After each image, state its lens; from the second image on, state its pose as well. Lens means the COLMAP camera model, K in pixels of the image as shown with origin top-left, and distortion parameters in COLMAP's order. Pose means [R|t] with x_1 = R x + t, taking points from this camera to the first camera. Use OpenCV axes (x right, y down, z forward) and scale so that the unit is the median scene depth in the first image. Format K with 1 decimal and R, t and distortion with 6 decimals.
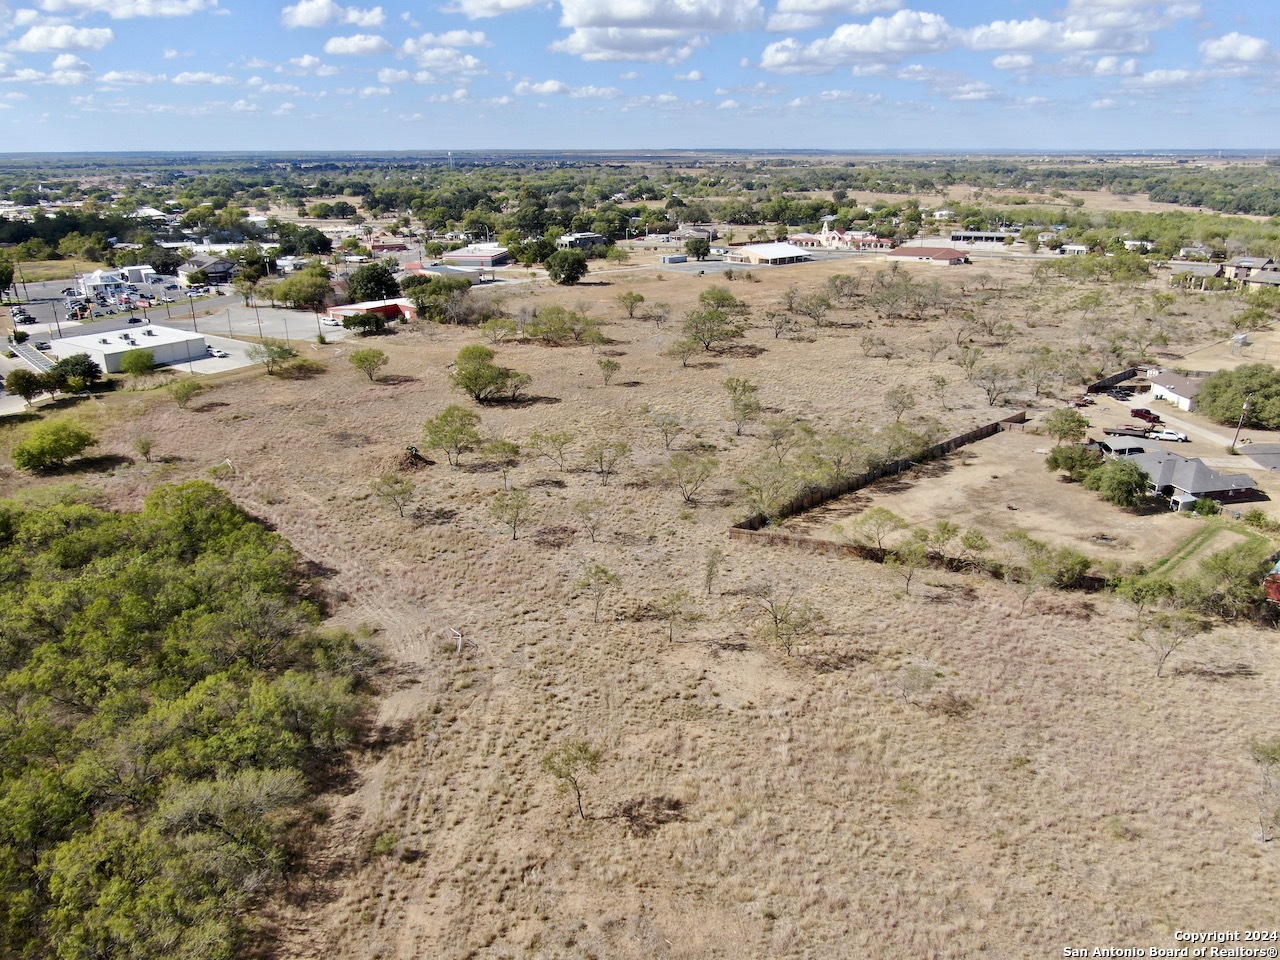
lens RADIAL K [[927.2, 0, 642.6], [0, 927.2, 480.1], [0, 0, 1]] dist [-0.009741, 0.000744]
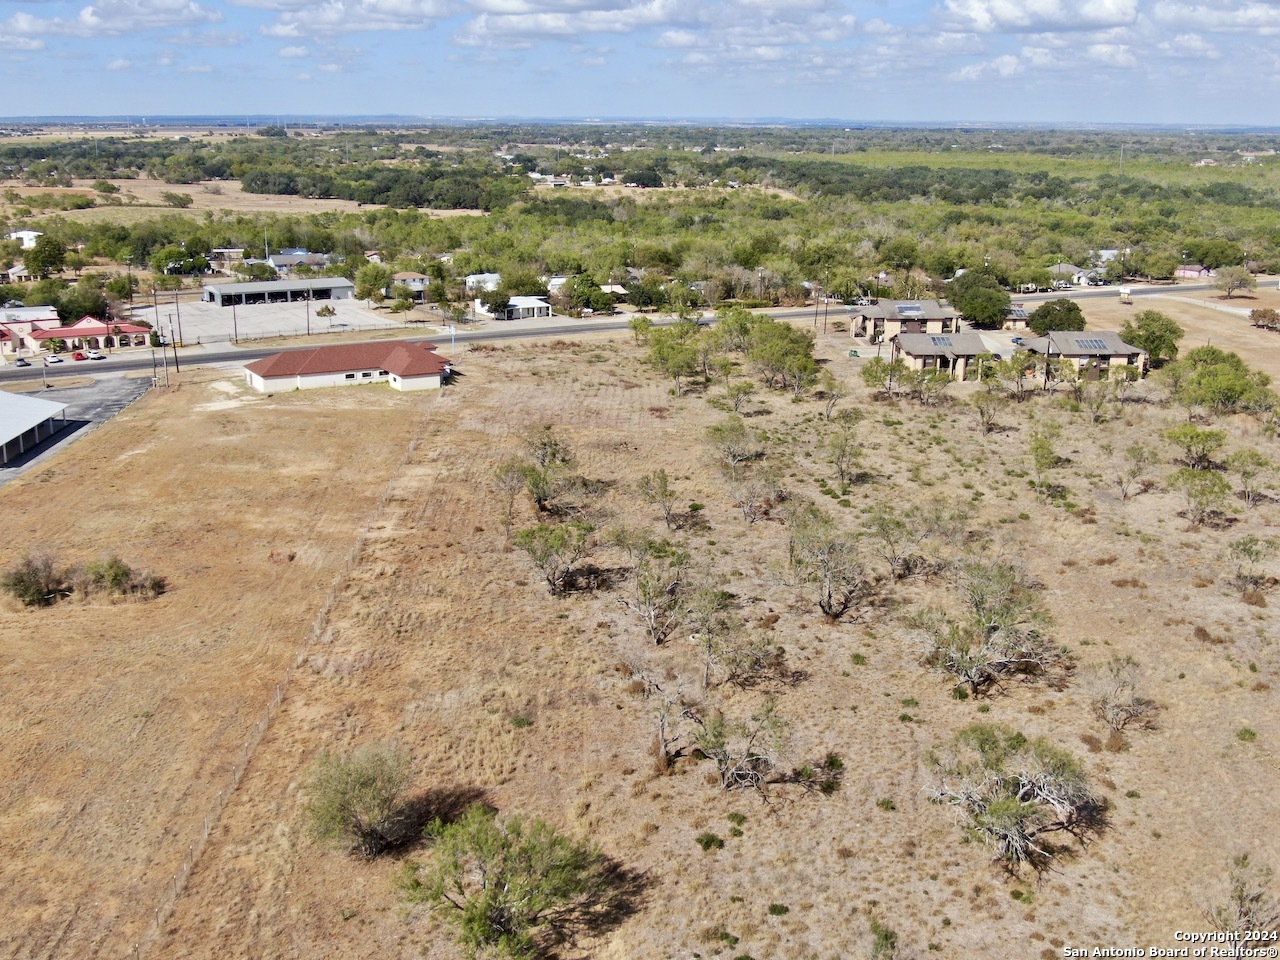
lens RADIAL K [[1385.8, 0, 645.2], [0, 1385.8, 479.3], [0, 0, 1]] dist [0.007922, 0.000000]
pose [[0.633706, -0.189783, 0.749933, -0.043867], [0.254454, 0.966632, 0.029604, -0.136005], [-0.730527, 0.172063, 0.660851, 0.398399]]
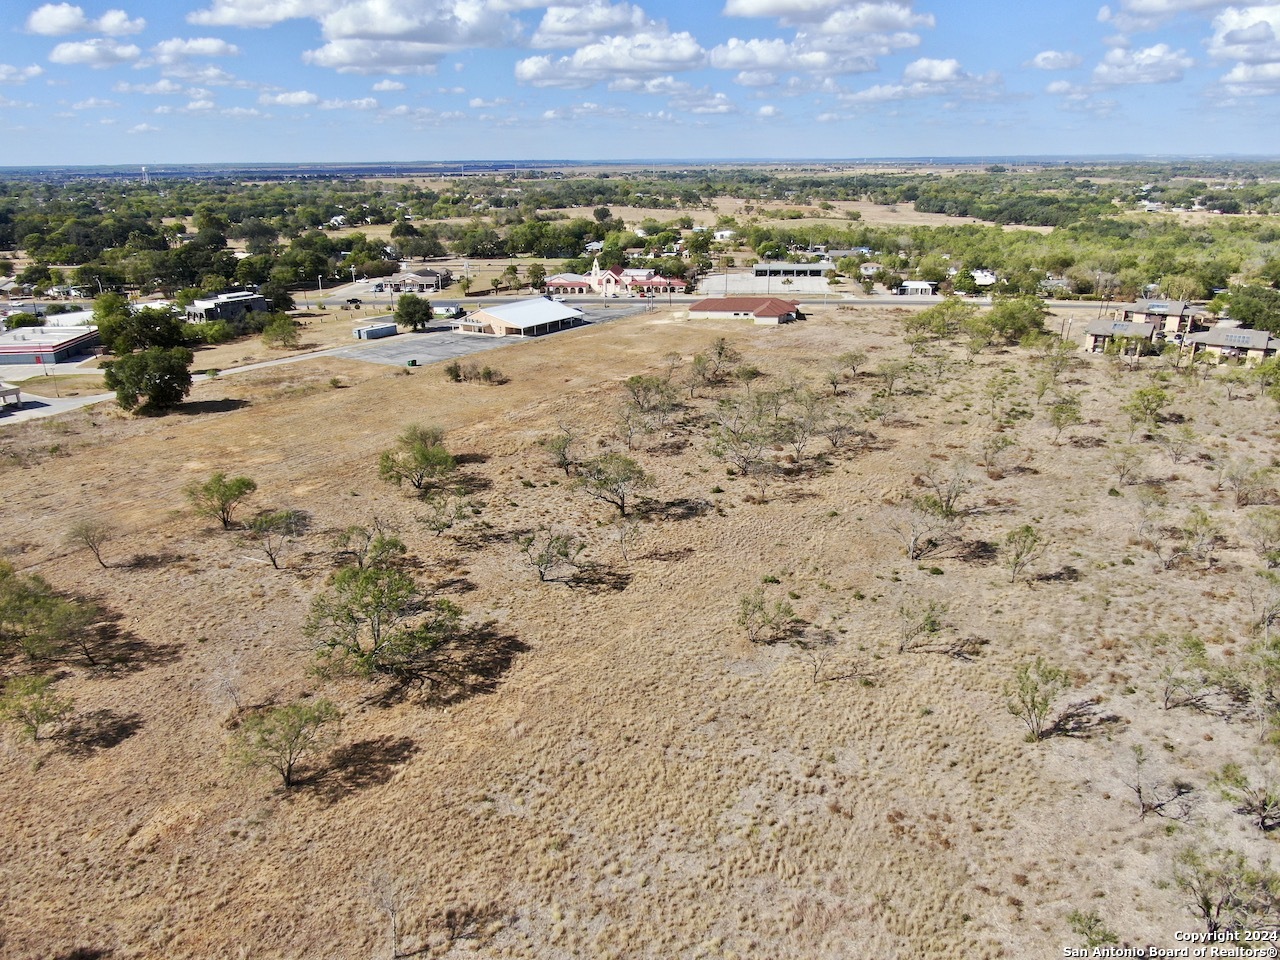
lens RADIAL K [[927.2, 0, 635.6], [0, 927.2, 480.0], [0, 0, 1]] dist [-0.009741, 0.000744]
pose [[0.969974, -0.085101, 0.227835, 0.040234], [0.087568, 0.996158, -0.000725, -0.088646], [-0.226898, 0.020654, 0.973699, 0.246046]]
